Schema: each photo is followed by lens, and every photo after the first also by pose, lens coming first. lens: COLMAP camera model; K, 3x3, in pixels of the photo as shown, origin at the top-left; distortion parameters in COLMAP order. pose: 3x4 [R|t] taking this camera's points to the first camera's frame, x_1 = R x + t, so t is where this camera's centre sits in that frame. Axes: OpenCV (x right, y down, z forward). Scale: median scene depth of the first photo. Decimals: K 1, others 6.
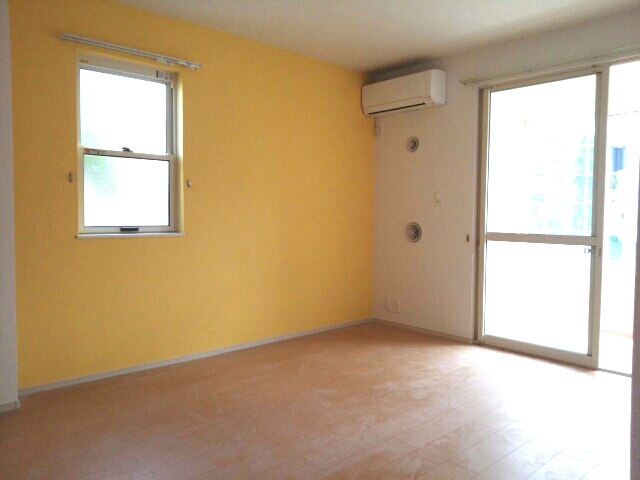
lens RADIAL K [[509.0, 0, 318.6], [0, 509.0, 237.7], [0, 0, 1]] dist [-0.050090, 0.001089]
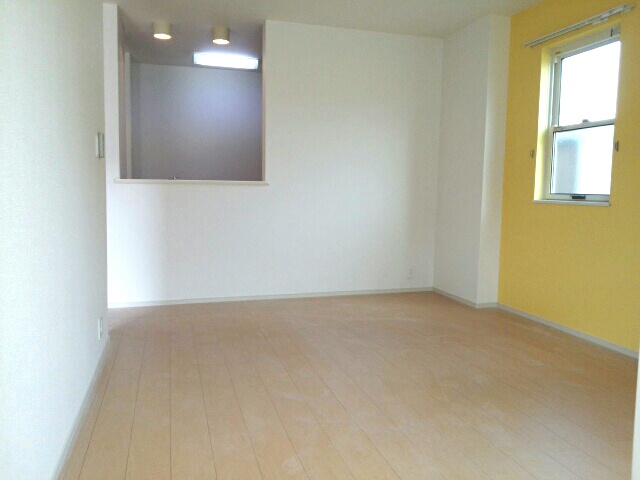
lens RADIAL K [[509.0, 0, 319.8], [0, 509.0, 241.9], [0, 0, 1]] dist [-0.050090, 0.001089]
pose [[-0.466071, 0.085886, -0.880569, 0.813759], [-0.047458, 0.991417, 0.121816, -0.025941], [0.883474, 0.098565, -0.457995, 1.014084]]
